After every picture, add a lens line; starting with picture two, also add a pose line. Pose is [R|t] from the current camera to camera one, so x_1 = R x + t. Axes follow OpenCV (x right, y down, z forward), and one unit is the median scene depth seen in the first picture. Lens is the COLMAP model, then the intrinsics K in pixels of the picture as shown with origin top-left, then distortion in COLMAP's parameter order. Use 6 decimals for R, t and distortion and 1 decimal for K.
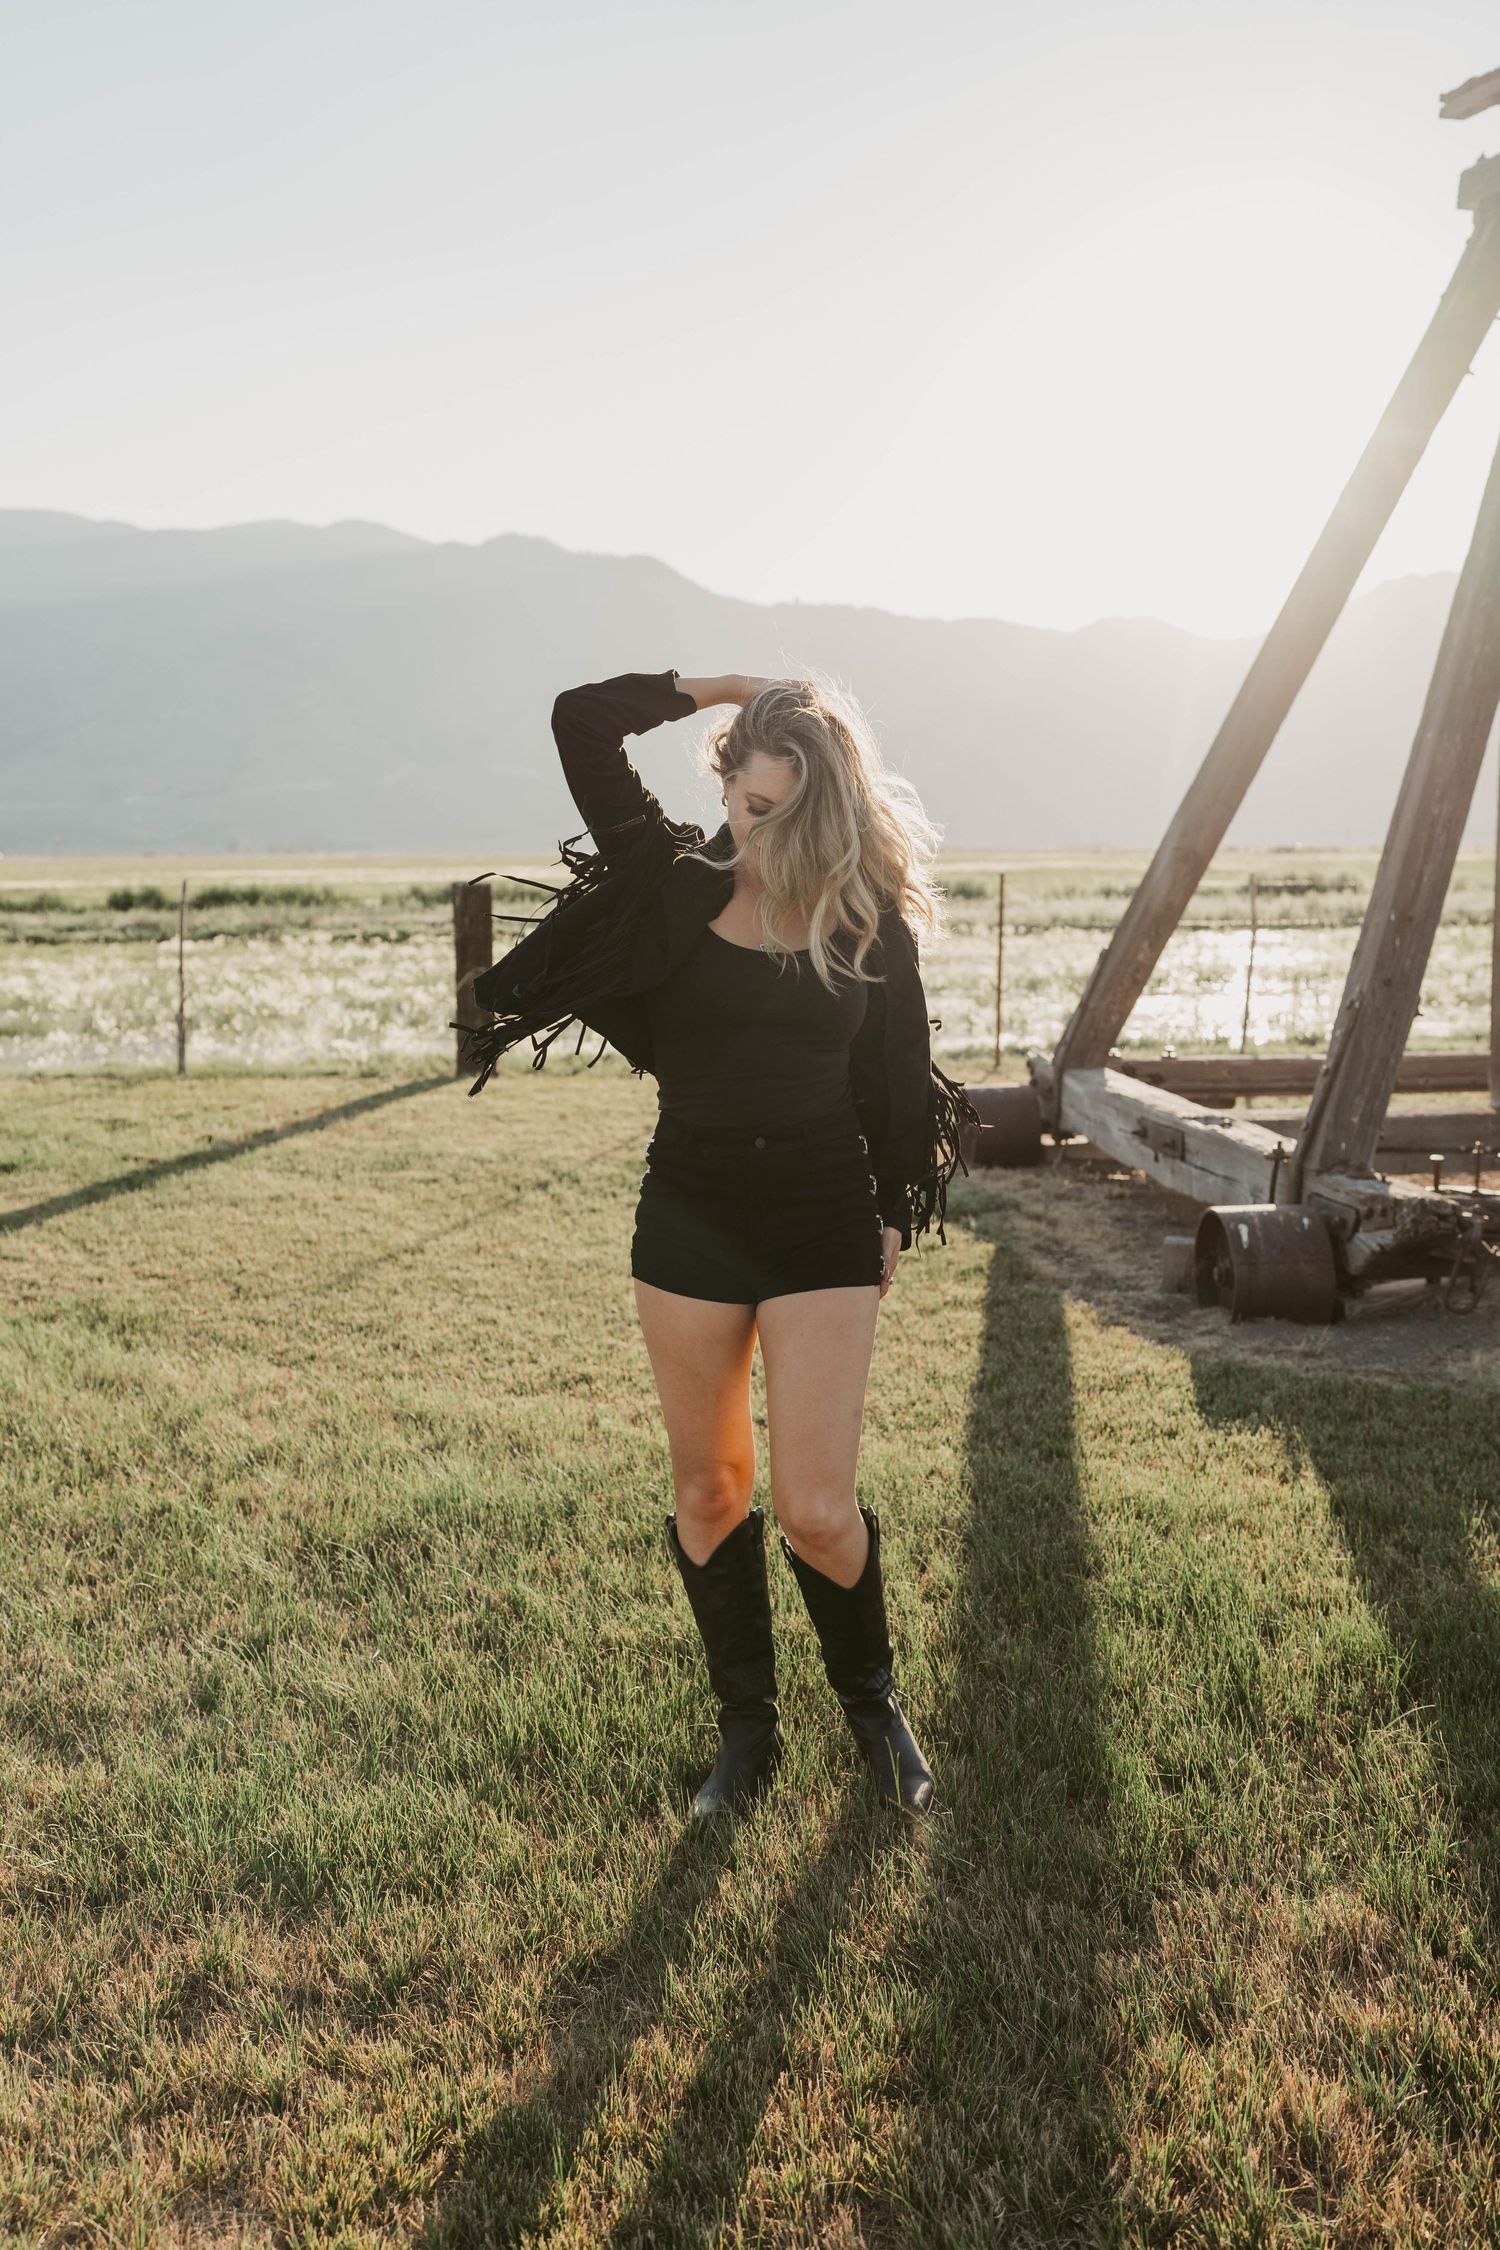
lens RADIAL K [[2218.4, 0, 750.0], [0, 2218.4, 1125.0], [0, 0, 1]] dist [-0.000872, 0.043407]
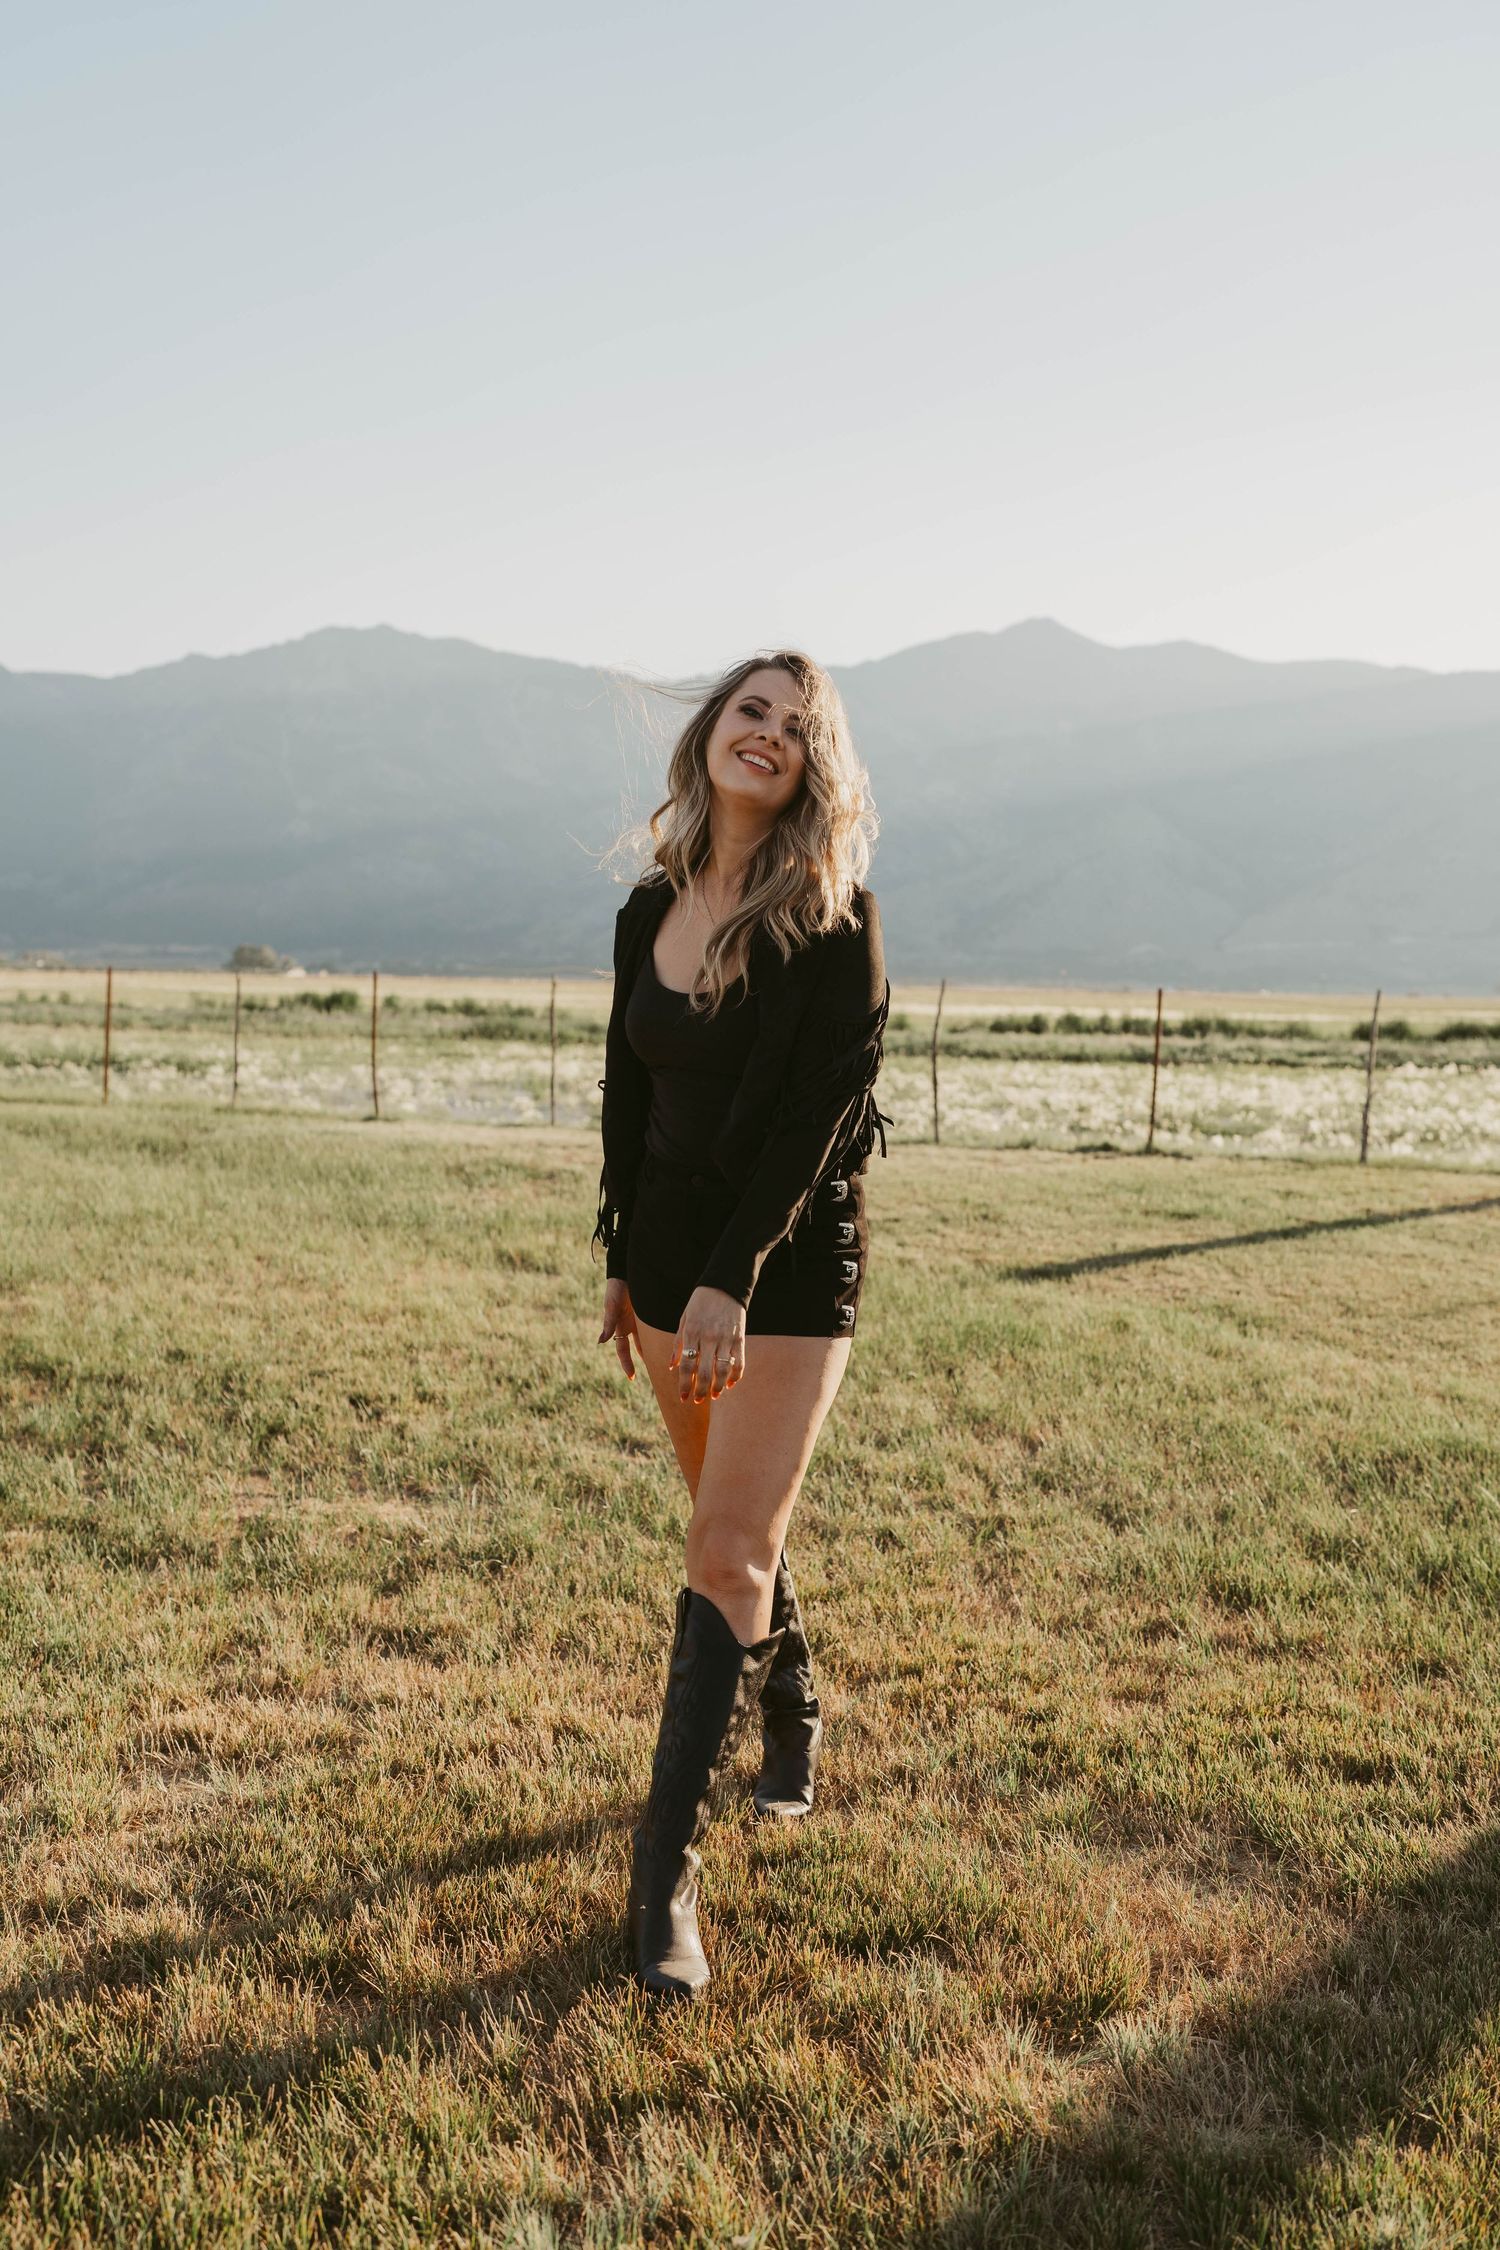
lens RADIAL K [[2218.4, 0, 750.0], [0, 2218.4, 1125.0], [0, 0, 1]] dist [-0.000872, 0.043407]
pose [[0.850933, 0.056891, -0.522185, 0.074089], [-0.089329, 0.995310, -0.037131, 0.032476], [0.517623, 0.078243, 0.852024, -0.122482]]
